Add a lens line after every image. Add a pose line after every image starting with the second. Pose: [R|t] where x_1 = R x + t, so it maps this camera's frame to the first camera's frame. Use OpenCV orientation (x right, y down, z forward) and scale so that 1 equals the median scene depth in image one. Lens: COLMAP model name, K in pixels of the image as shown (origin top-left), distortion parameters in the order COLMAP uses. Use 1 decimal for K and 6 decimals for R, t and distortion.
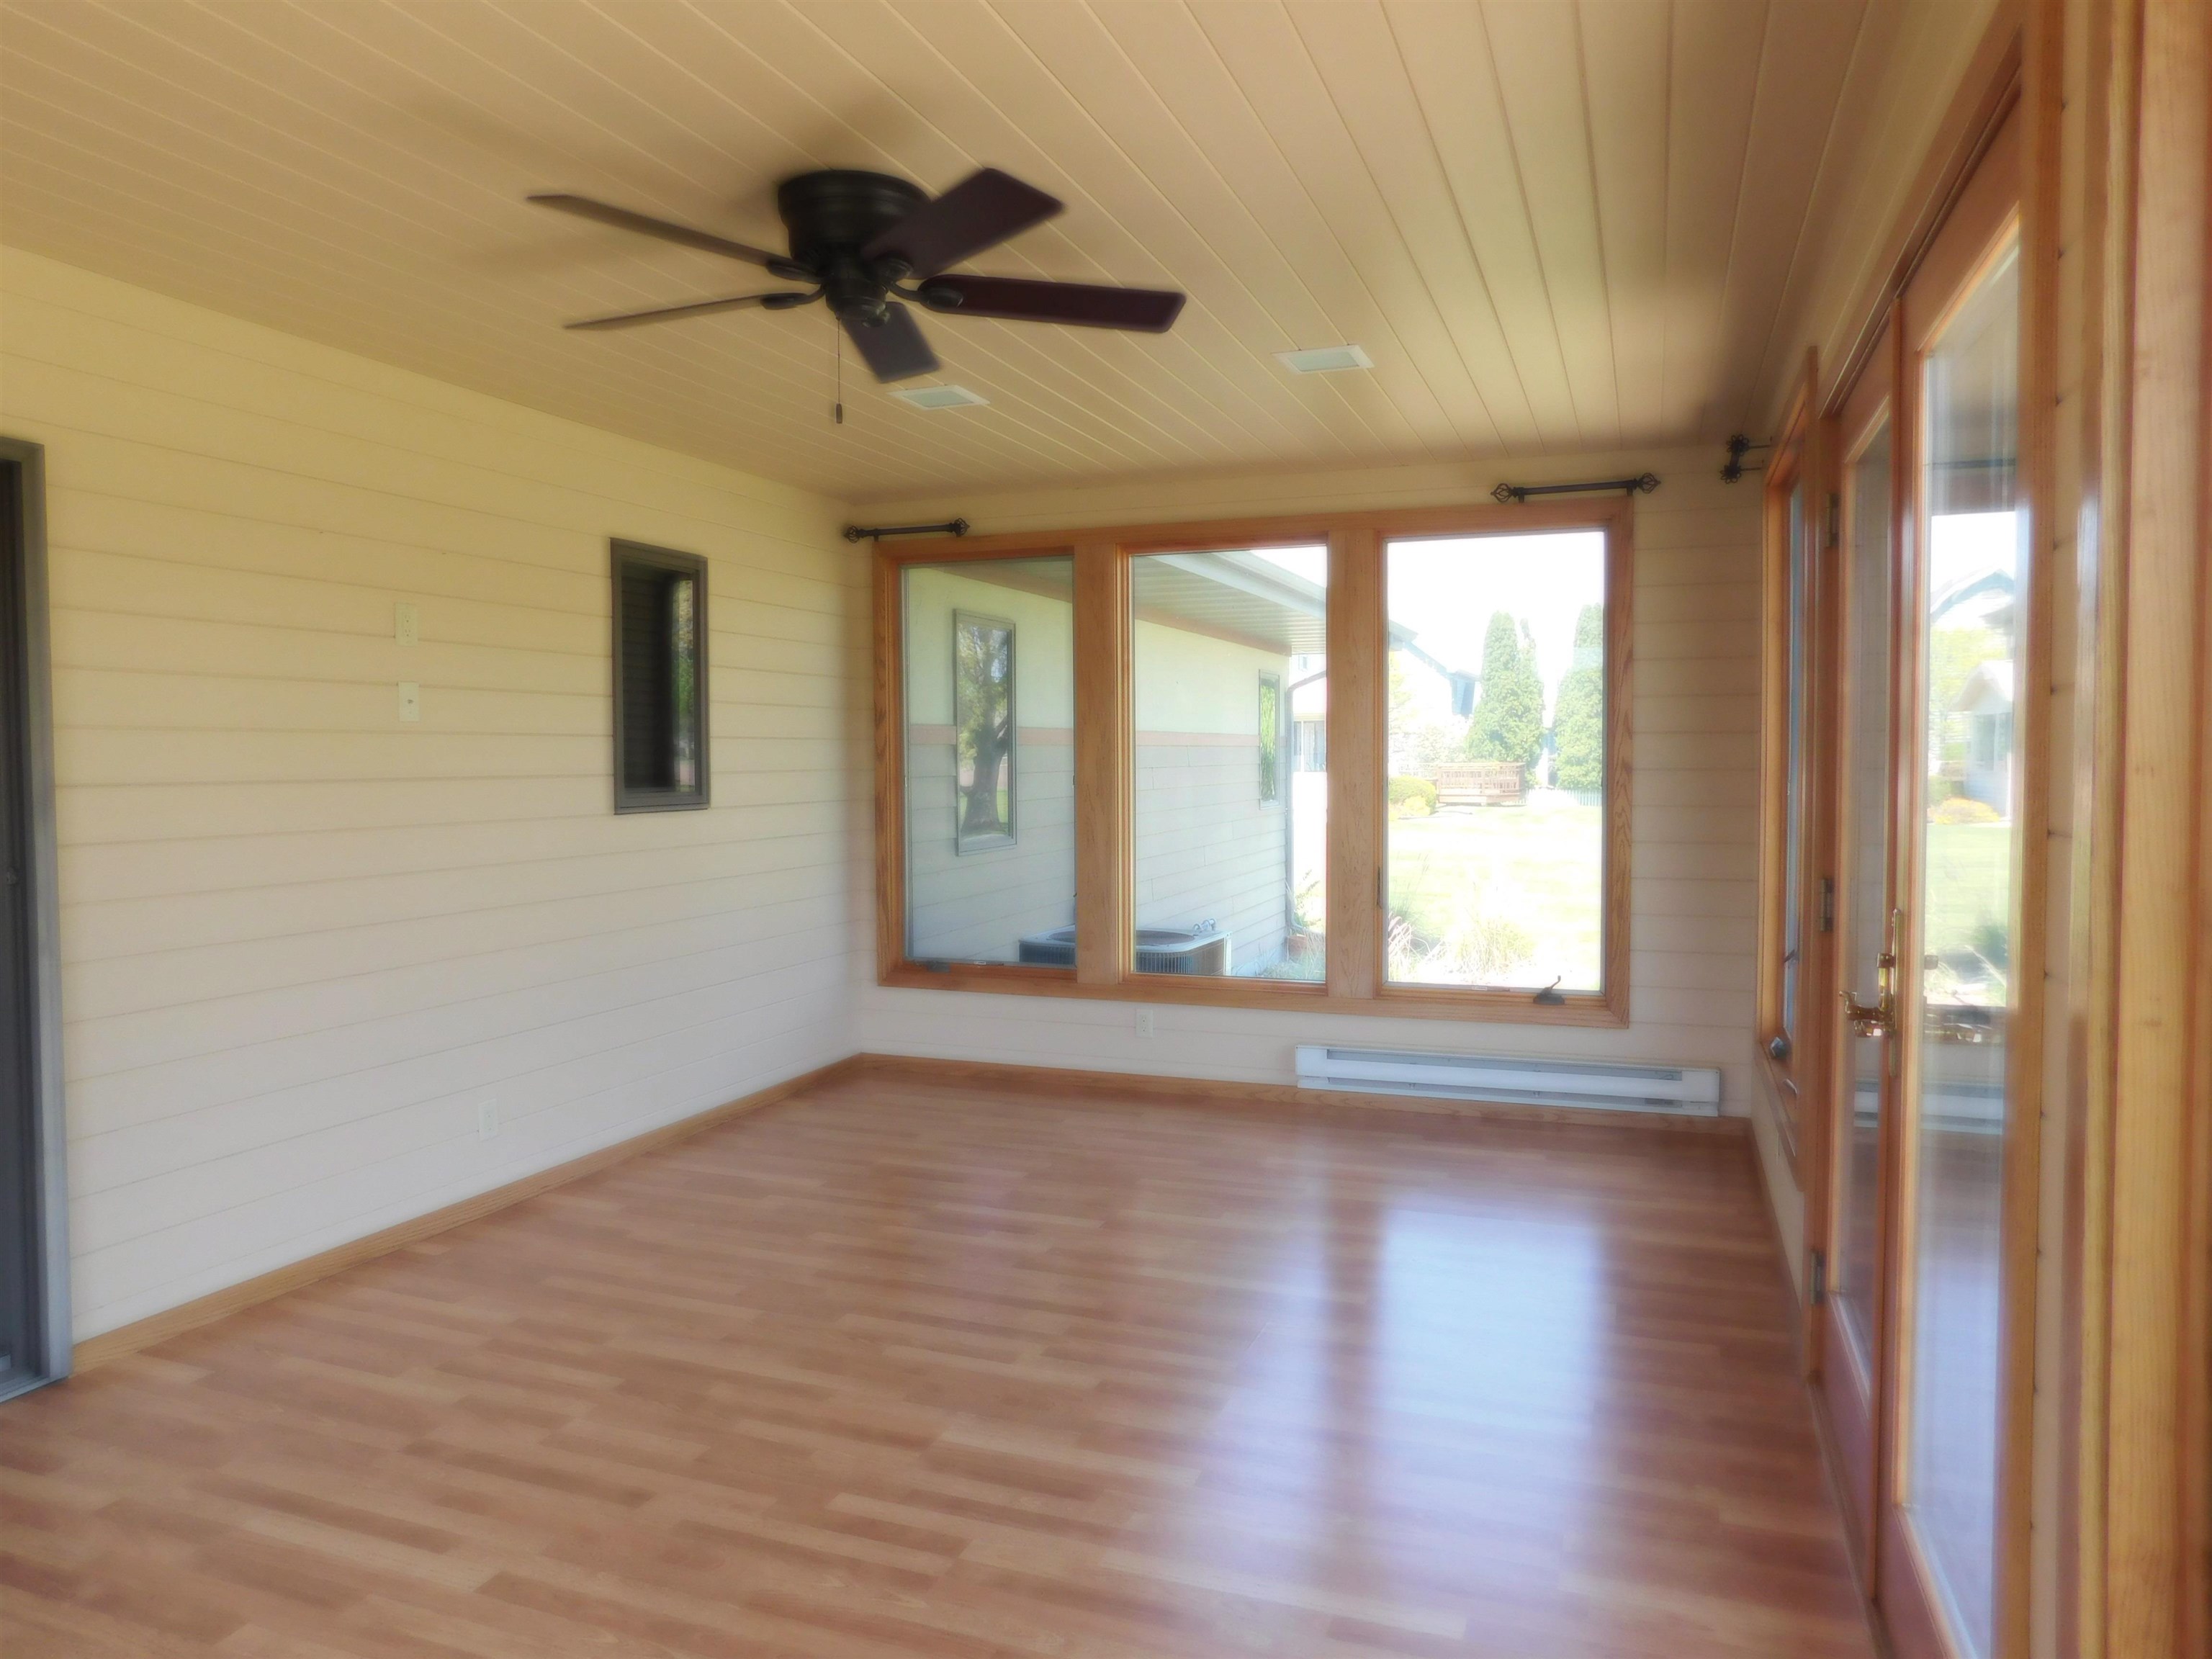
lens RADIAL K [[1483.9, 0, 1103.4], [0, 1483.9, 825.4], [0, 0, 1]] dist [-0.069757, 0.064715]
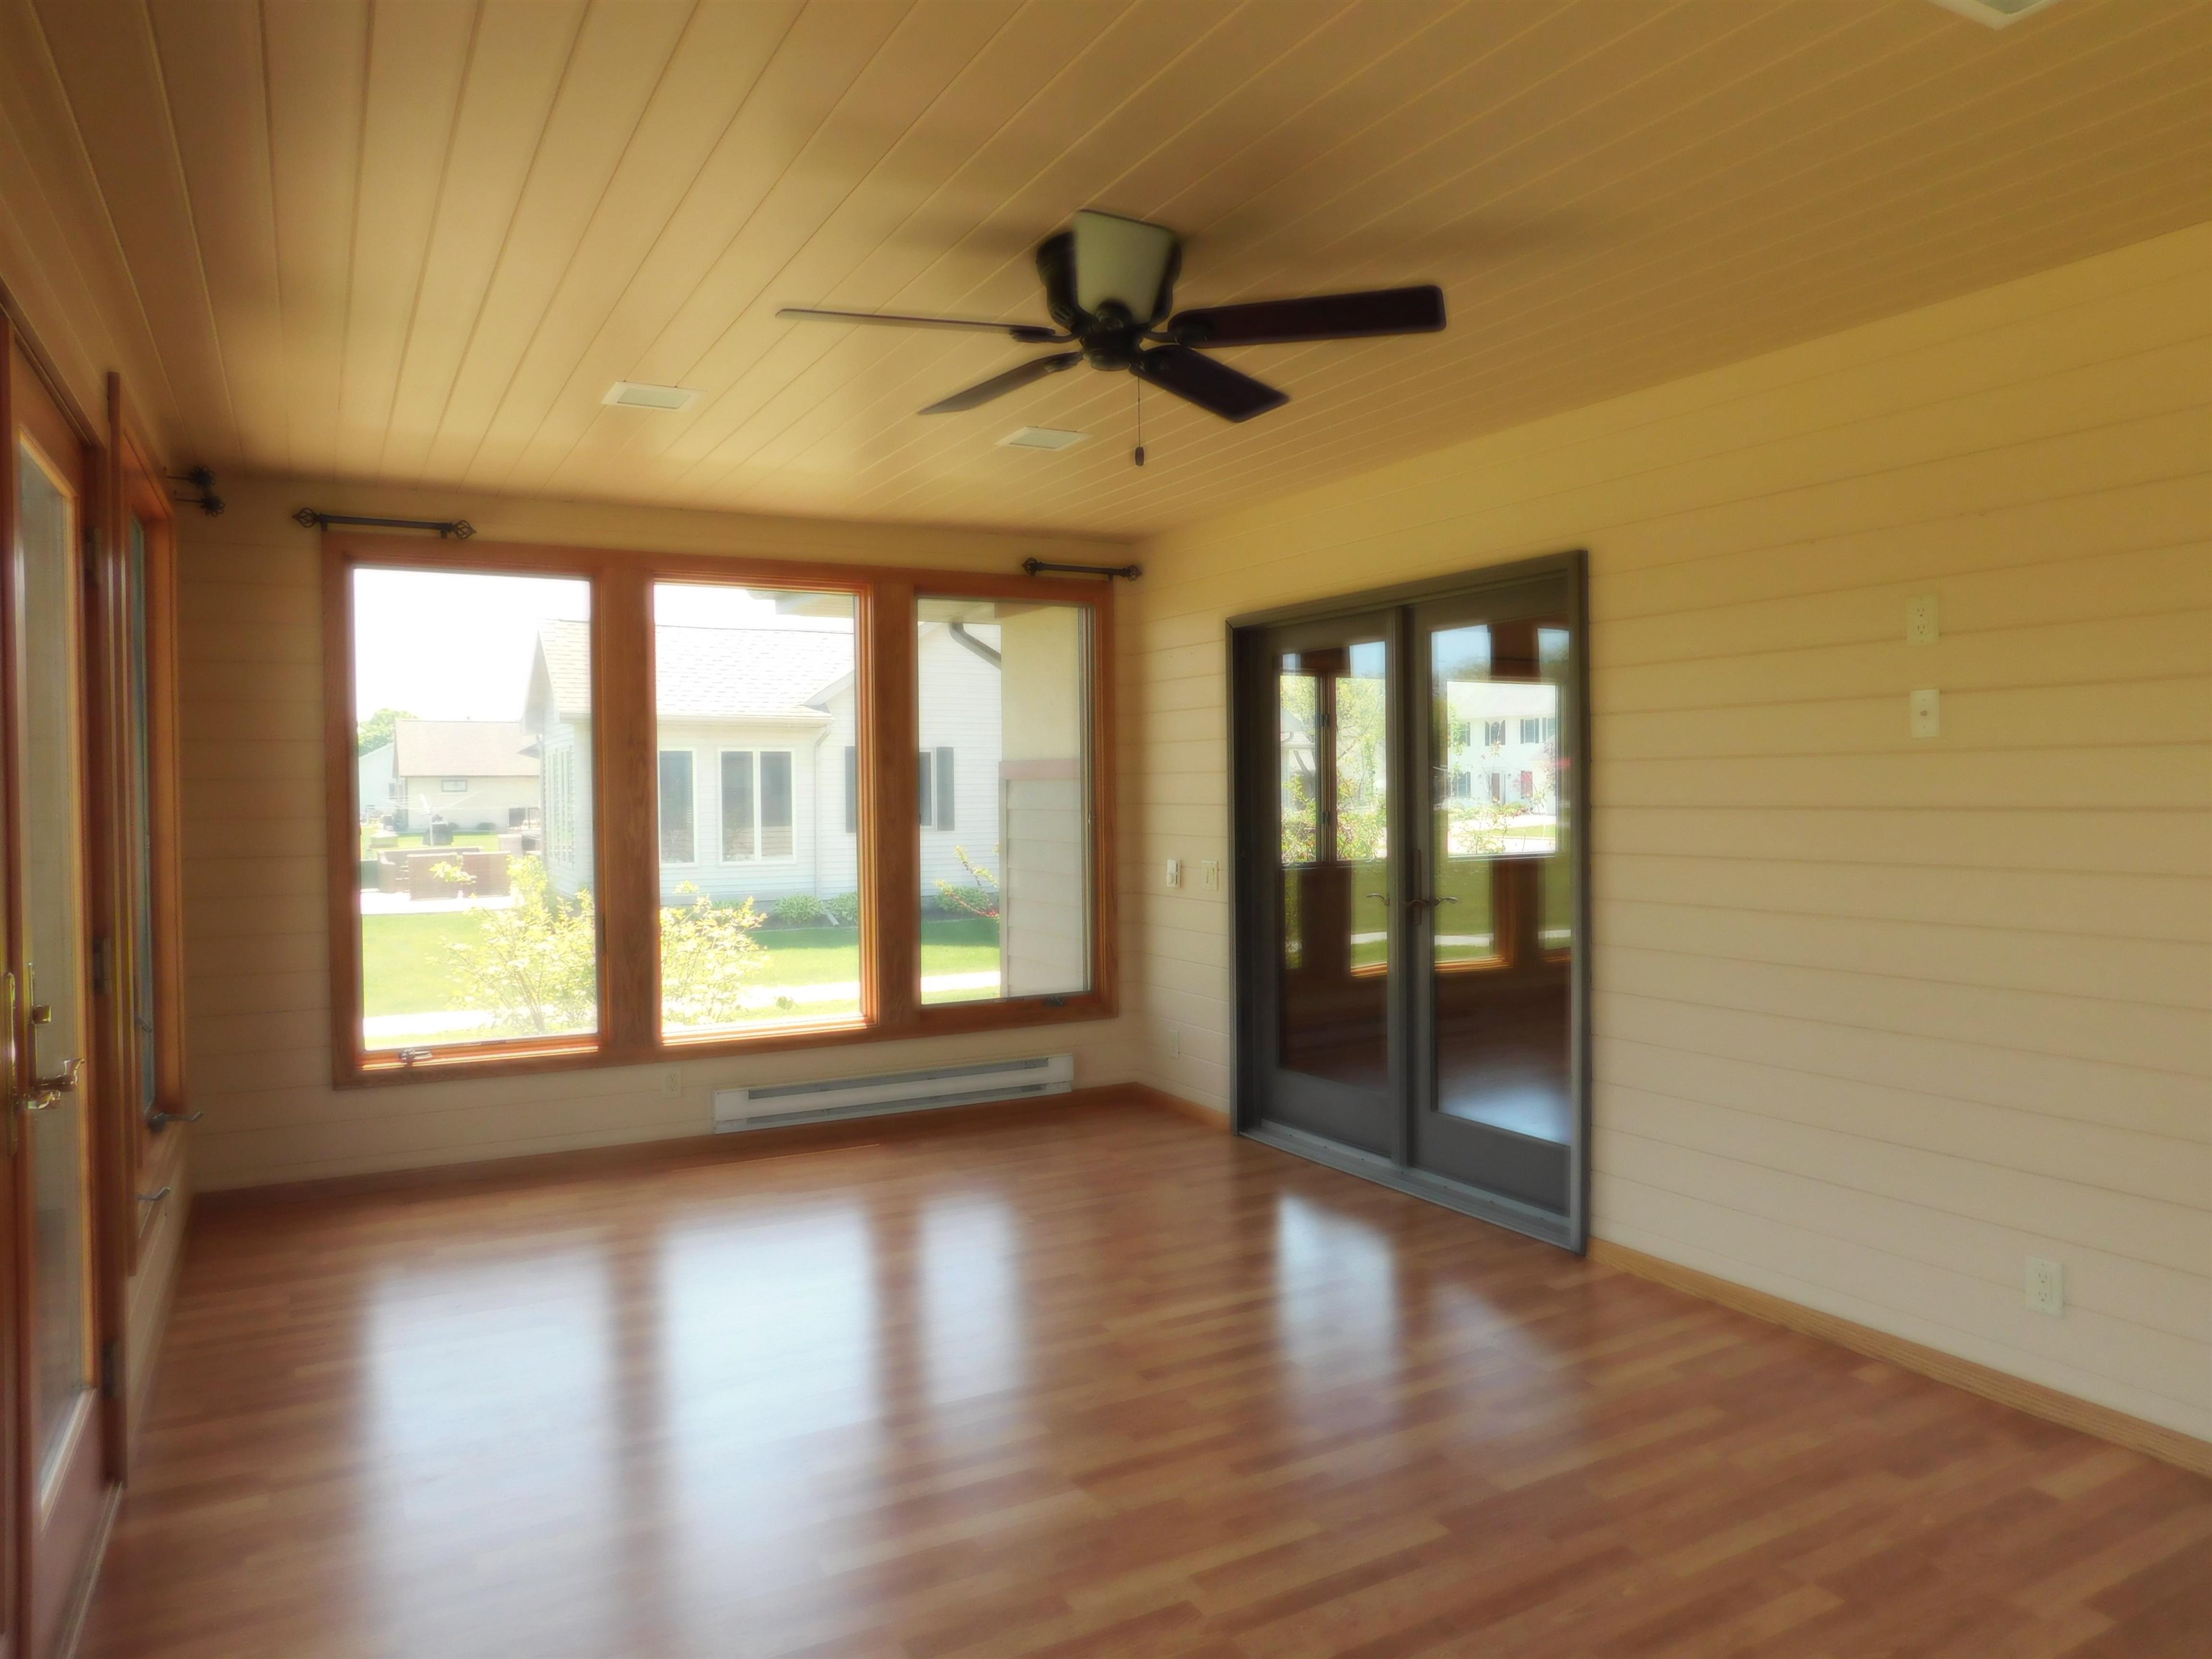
lens RADIAL K [[1483.9, 0, 1103.4], [0, 1483.9, 825.4], [0, 0, 1]] dist [-0.069757, 0.064715]
pose [[-0.655225, 0.030453, -0.754820, 0.492689], [-0.017811, 0.998287, 0.055736, -0.066196], [0.755224, 0.049963, -0.653560, 1.331256]]
